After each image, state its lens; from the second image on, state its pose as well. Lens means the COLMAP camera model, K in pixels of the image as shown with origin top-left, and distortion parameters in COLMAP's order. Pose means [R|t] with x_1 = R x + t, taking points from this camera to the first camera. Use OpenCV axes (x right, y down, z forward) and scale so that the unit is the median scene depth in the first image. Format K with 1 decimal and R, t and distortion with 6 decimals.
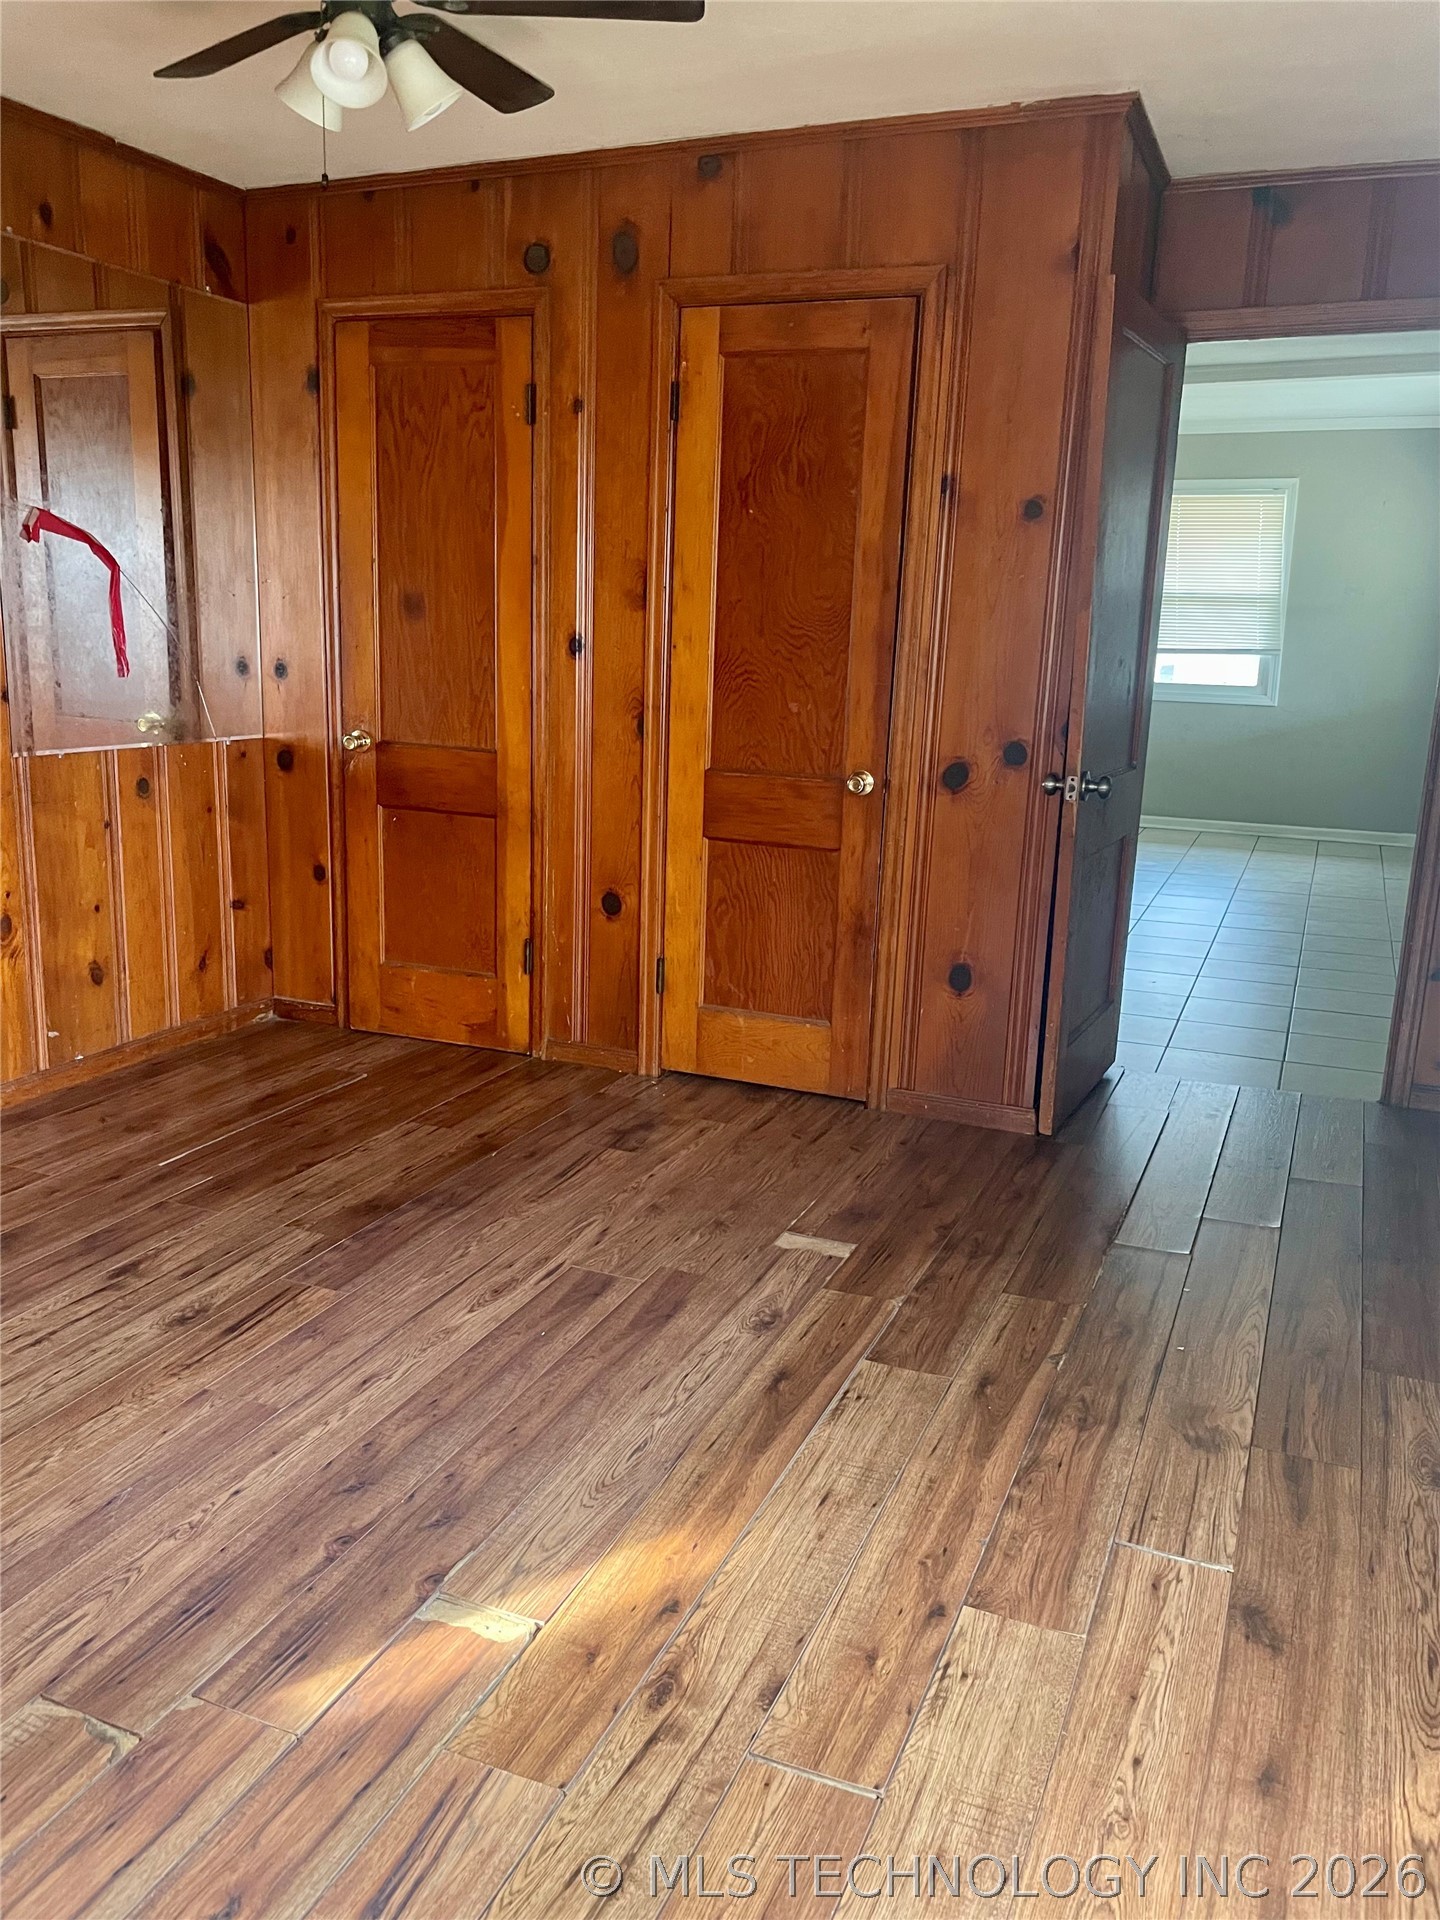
lens RADIAL K [[1481.0, 0, 718.2], [0, 1481.0, 960.4], [0, 0, 1]] dist [0.045387, -0.054020]
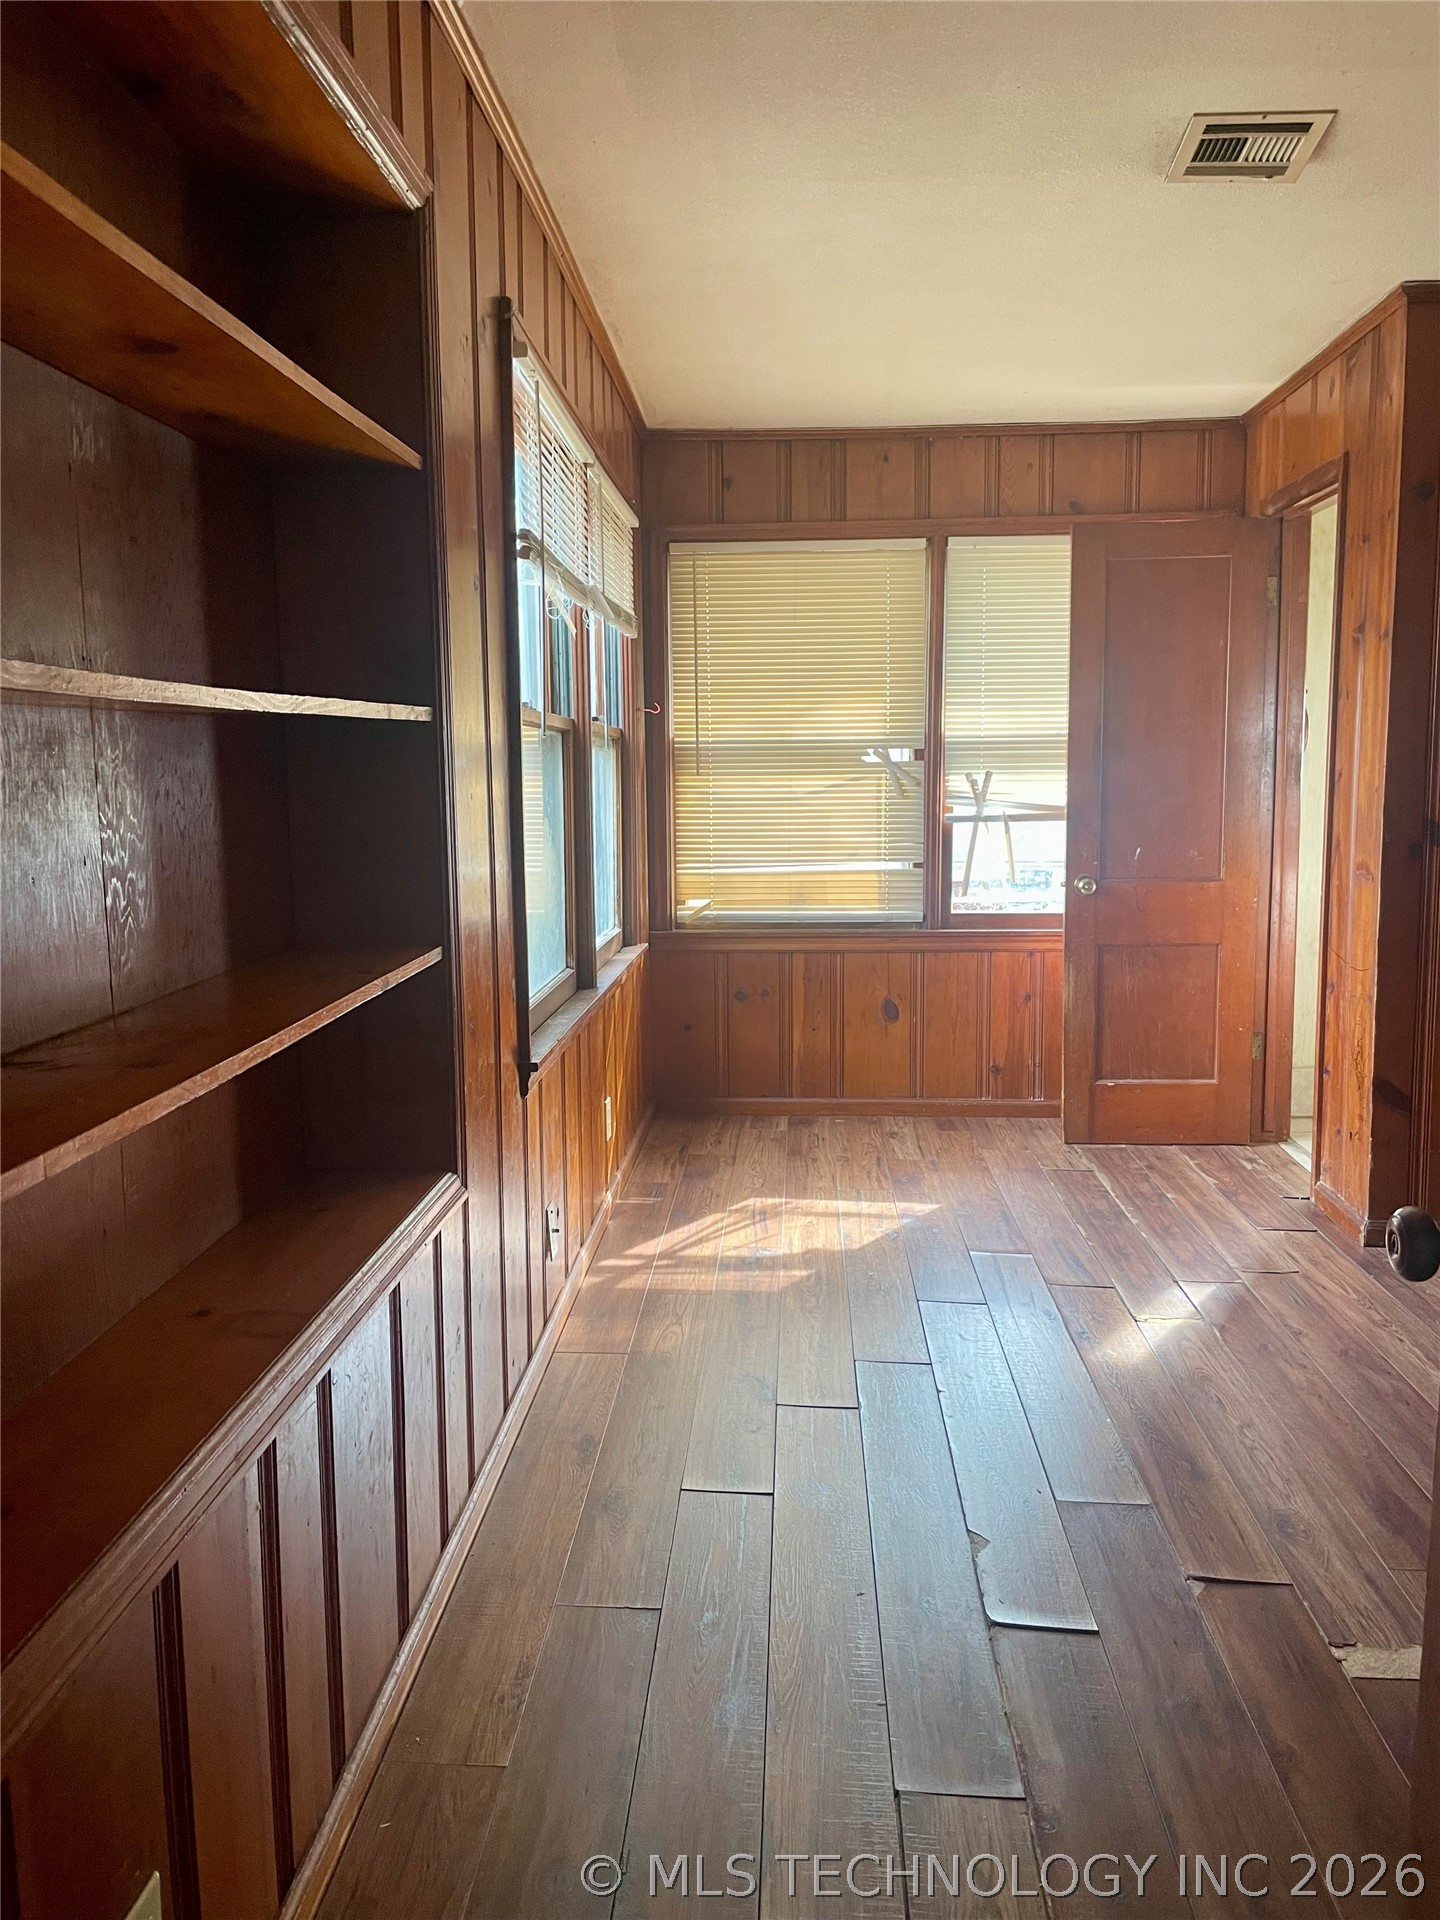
lens RADIAL K [[1481.0, 0, 719.7], [0, 1481.0, 961.4], [0, 0, 1]] dist [0.045387, -0.054020]
pose [[-0.940151, 0.020750, -0.340126, 0.631343], [-0.099989, 0.937407, 0.333573, -0.330906], [0.325758, 0.347618, -0.879229, 1.512442]]
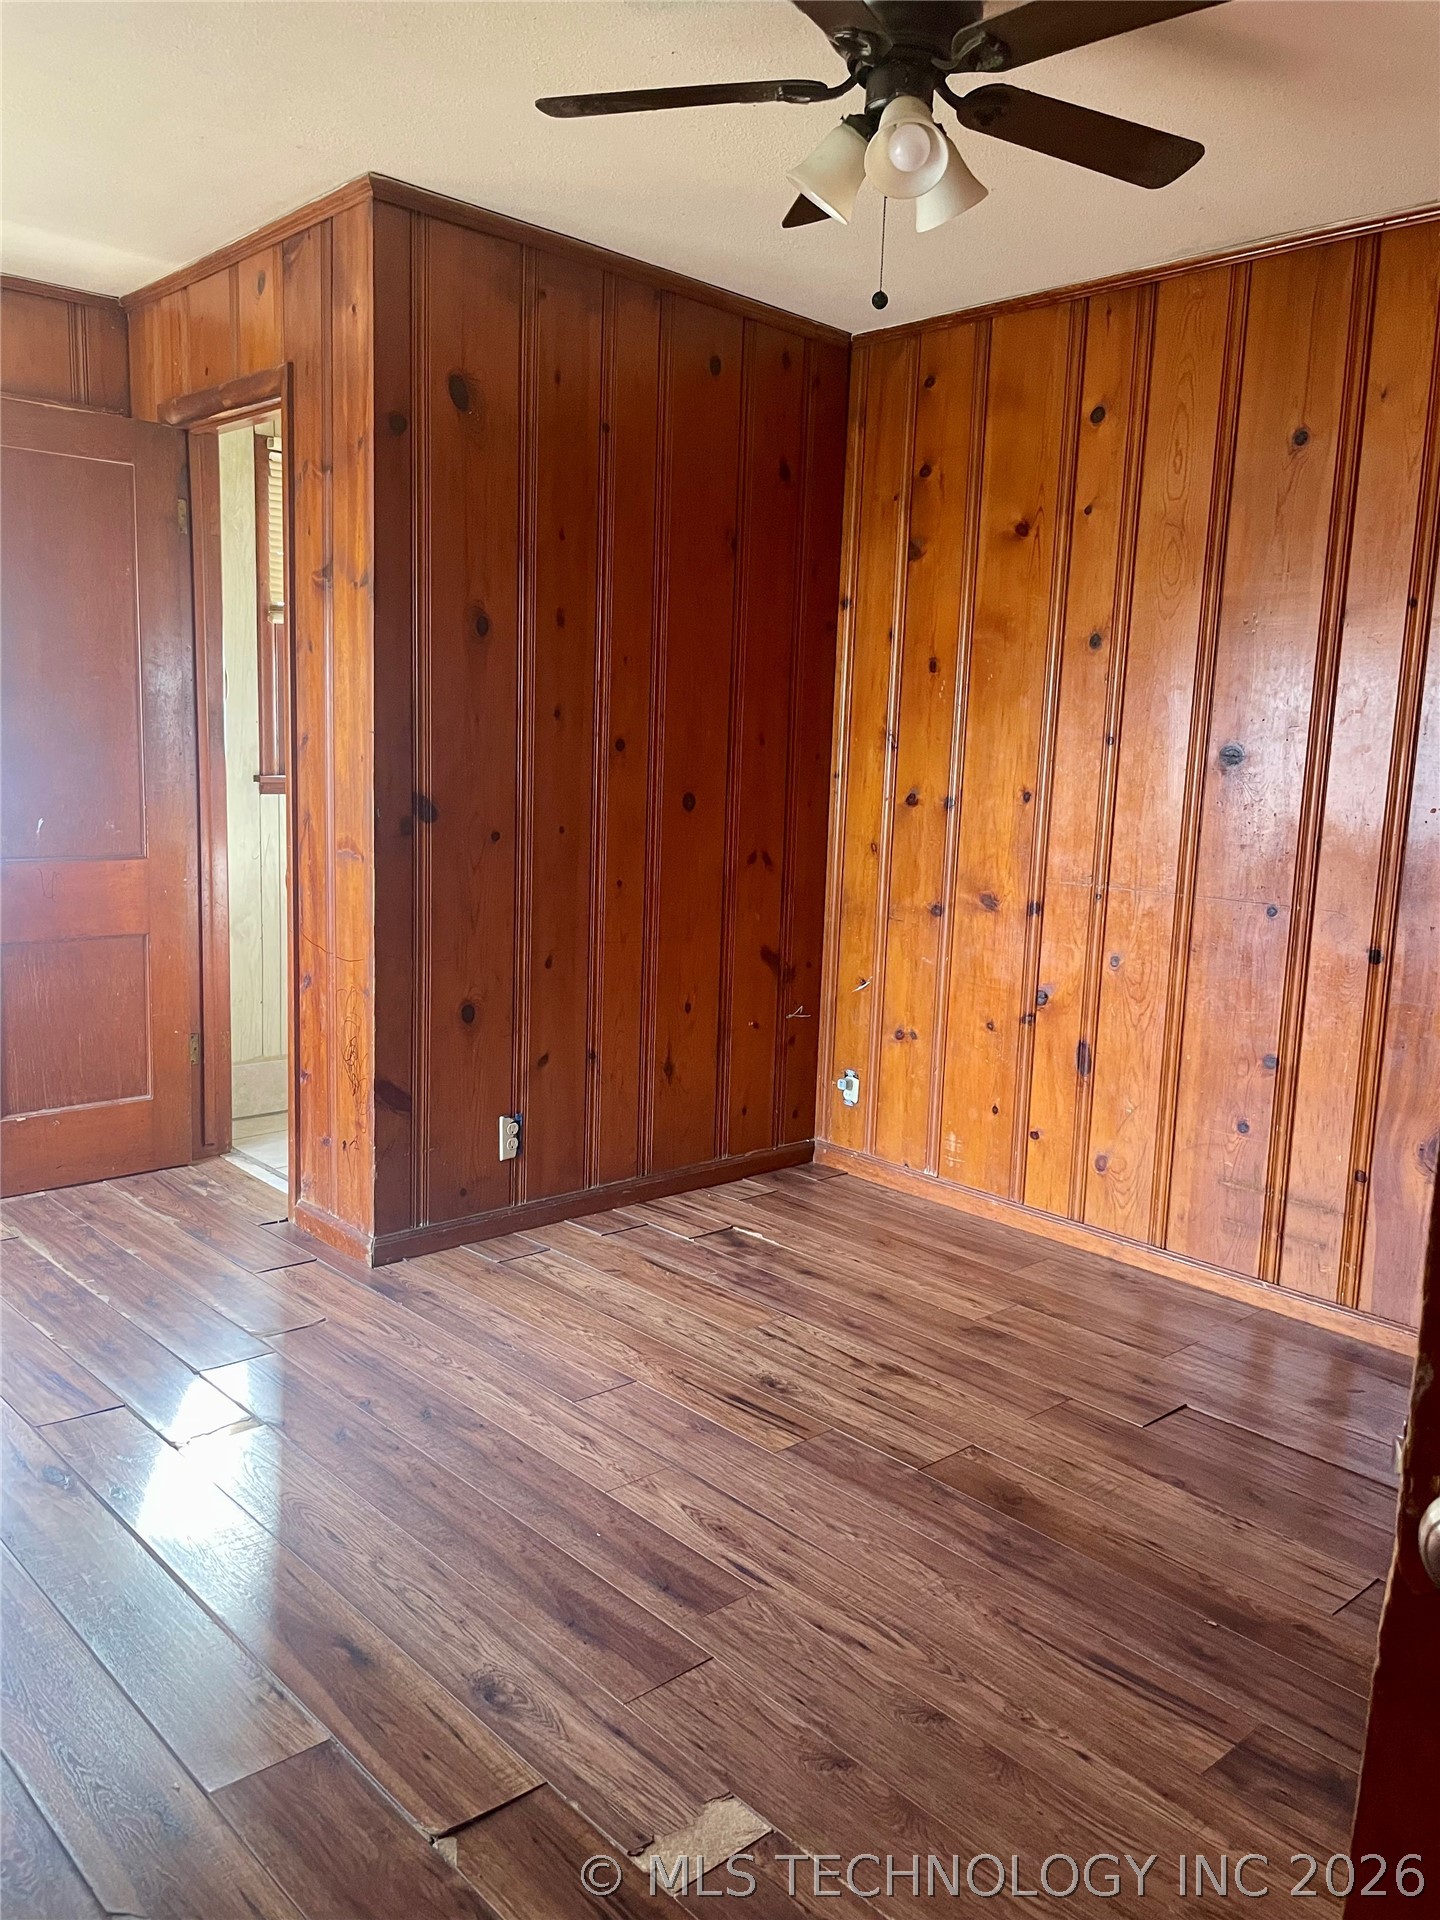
lens RADIAL K [[1481.0, 0, 725.1], [0, 1481.0, 950.4], [0, 0, 1]] dist [0.045387, -0.054020]
pose [[-0.406017, 0.085423, -0.909864, 0.588310], [-0.258719, 0.944145, 0.204093, -0.258705], [0.876478, 0.318265, -0.361239, 1.202362]]
